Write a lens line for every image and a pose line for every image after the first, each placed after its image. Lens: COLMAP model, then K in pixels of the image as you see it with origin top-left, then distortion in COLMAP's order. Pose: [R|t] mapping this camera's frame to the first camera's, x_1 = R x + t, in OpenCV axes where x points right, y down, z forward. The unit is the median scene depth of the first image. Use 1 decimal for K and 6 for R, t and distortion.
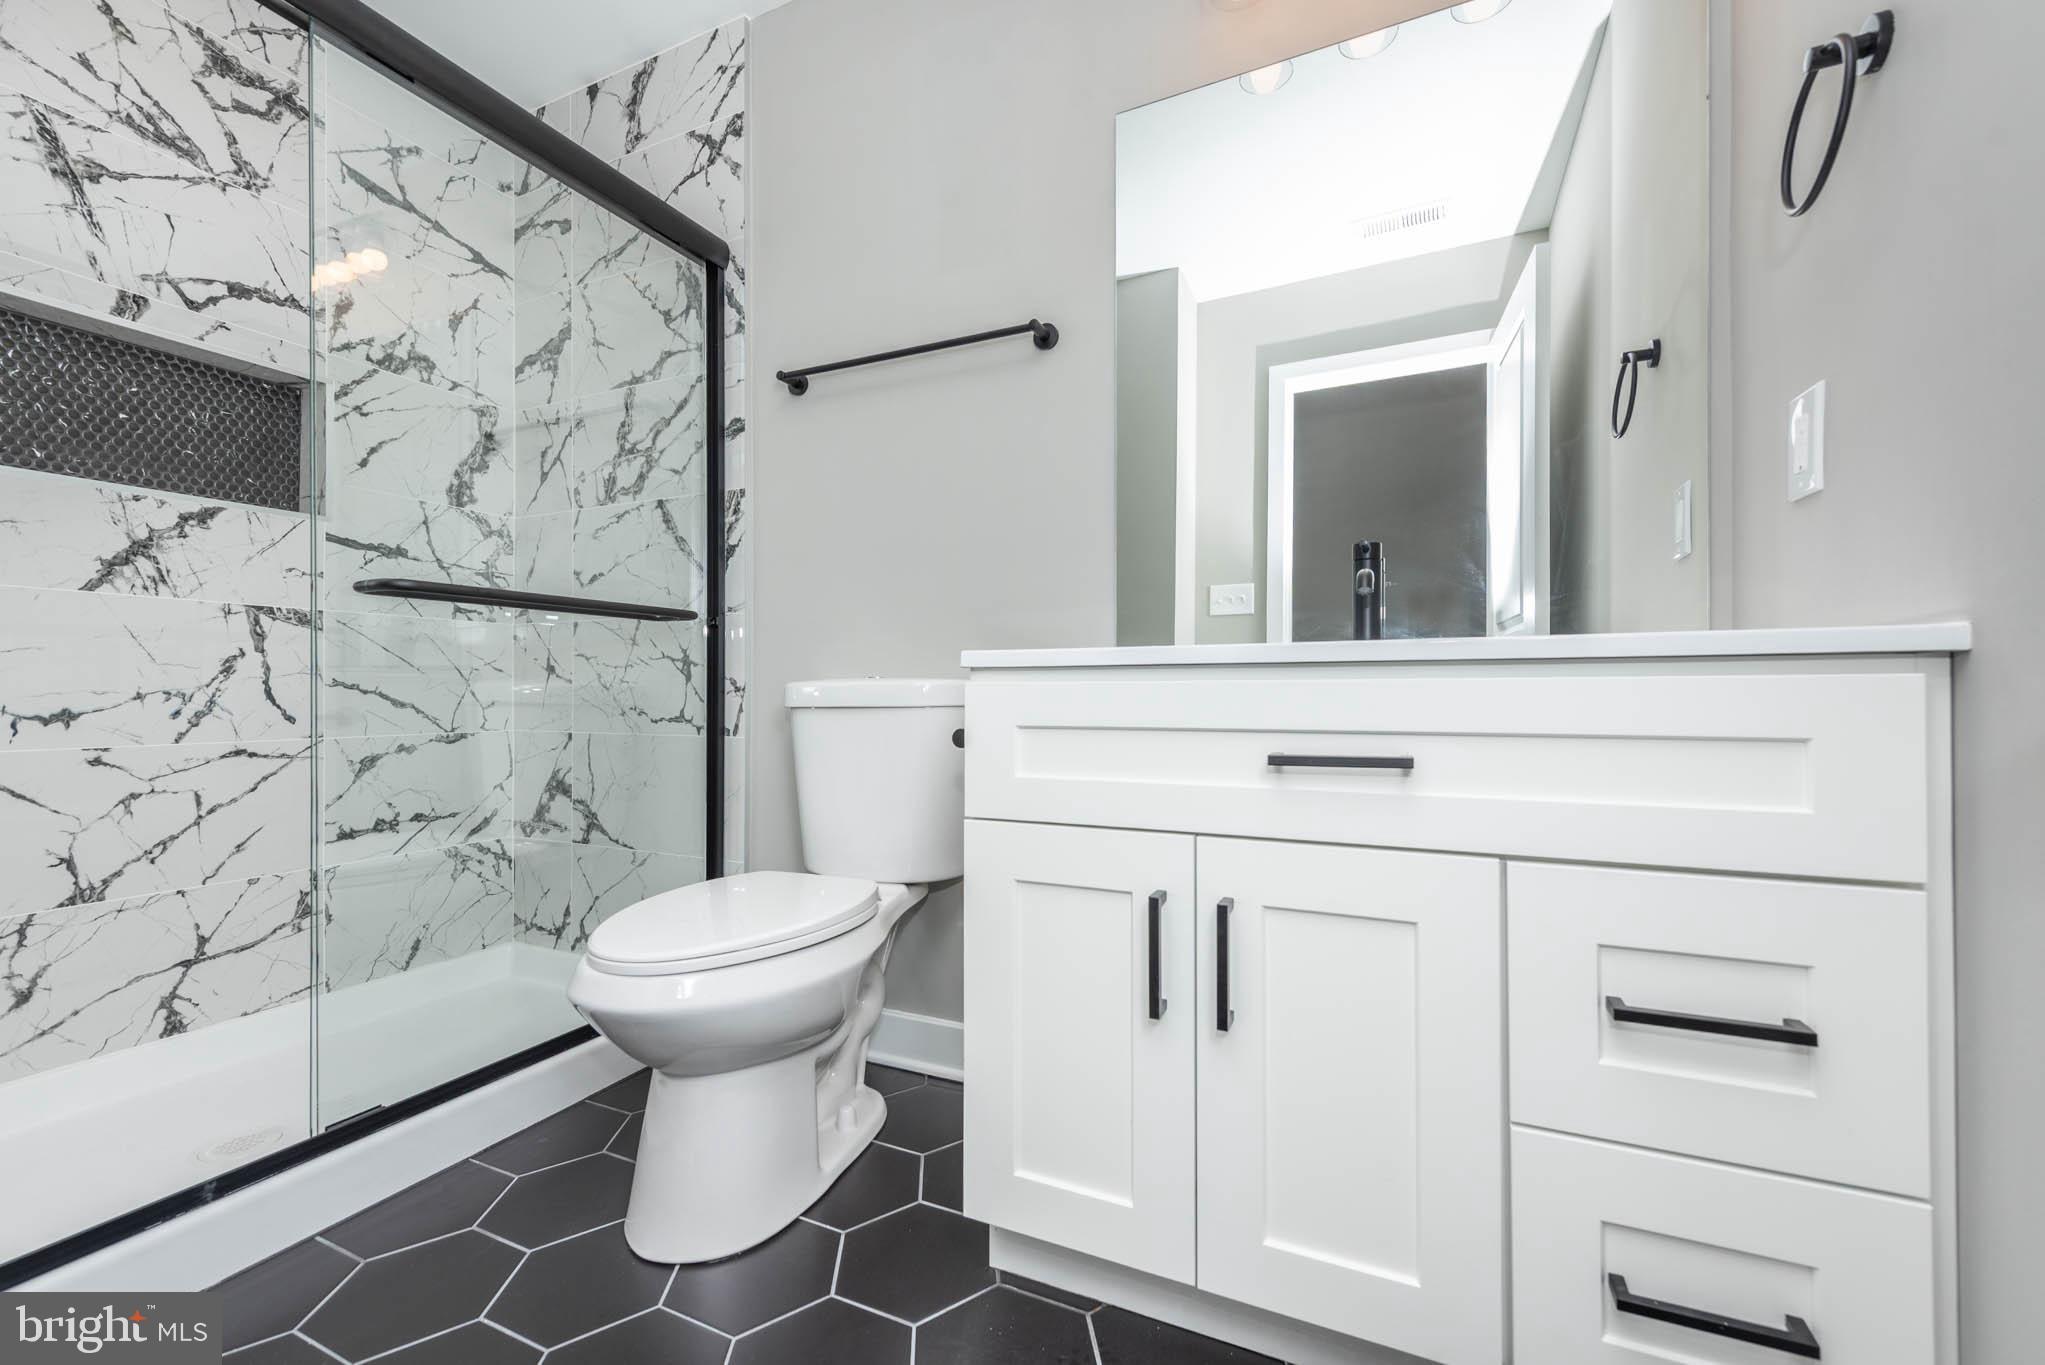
lens RADIAL K [[836.4, 0, 1032.0], [0, 836.4, 725.1], [0, 0, 1]] dist [0.024624, -0.009936]
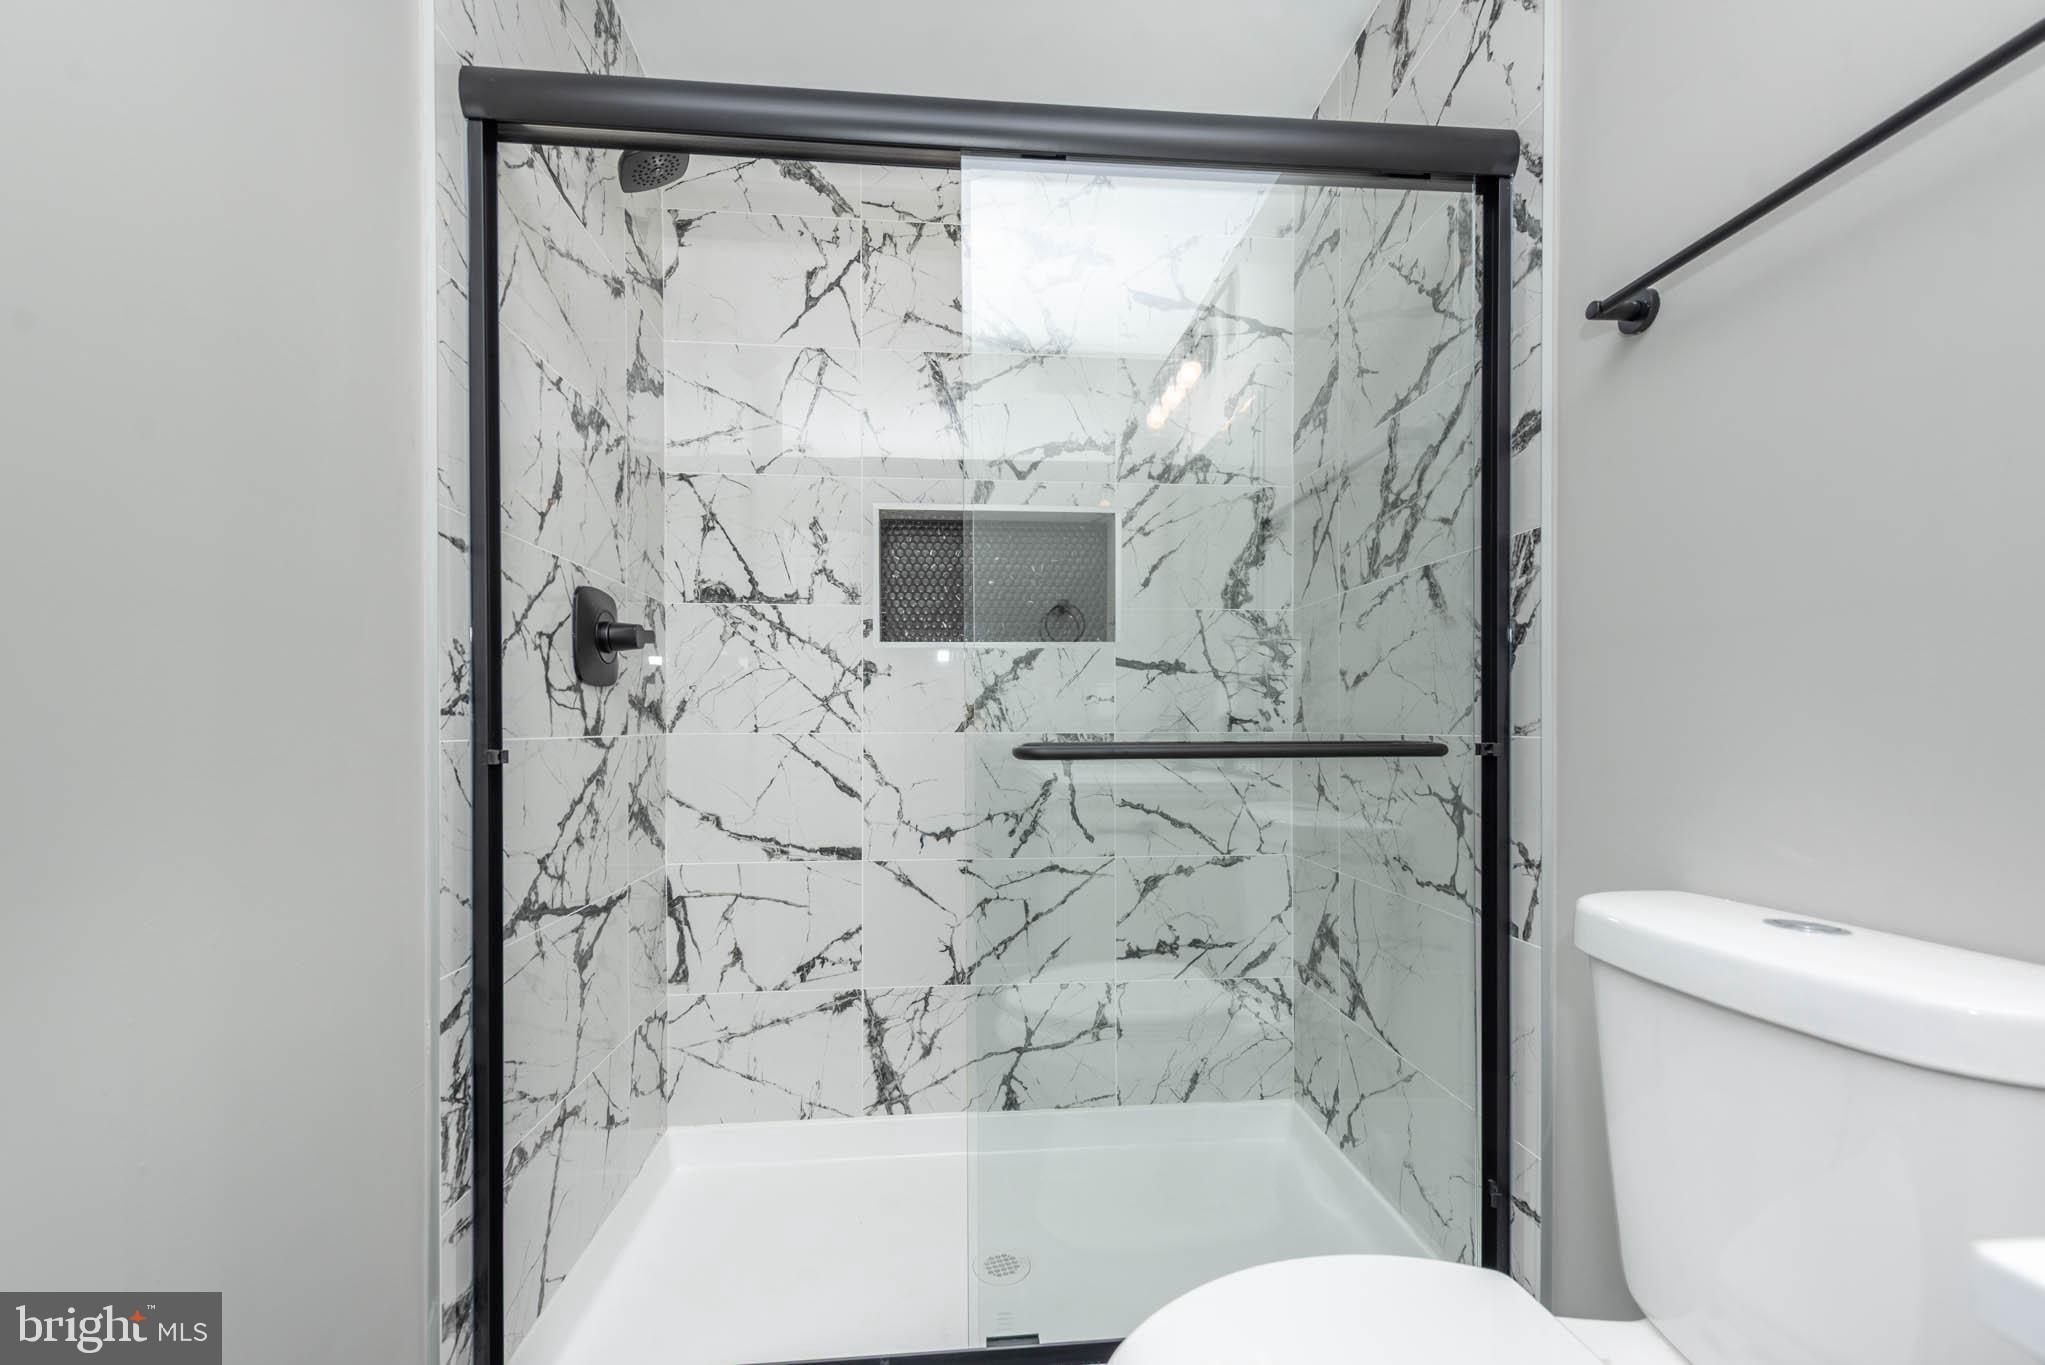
lens RADIAL K [[836.4, 0, 1032.0], [0, 836.4, 725.1], [0, 0, 1]] dist [0.024624, -0.009936]
pose [[0.505119, -0.001692, -0.863048, -0.013113], [-0.021253, 0.999670, -0.014399, -0.124649], [0.862788, 0.025615, 0.504916, 0.390182]]
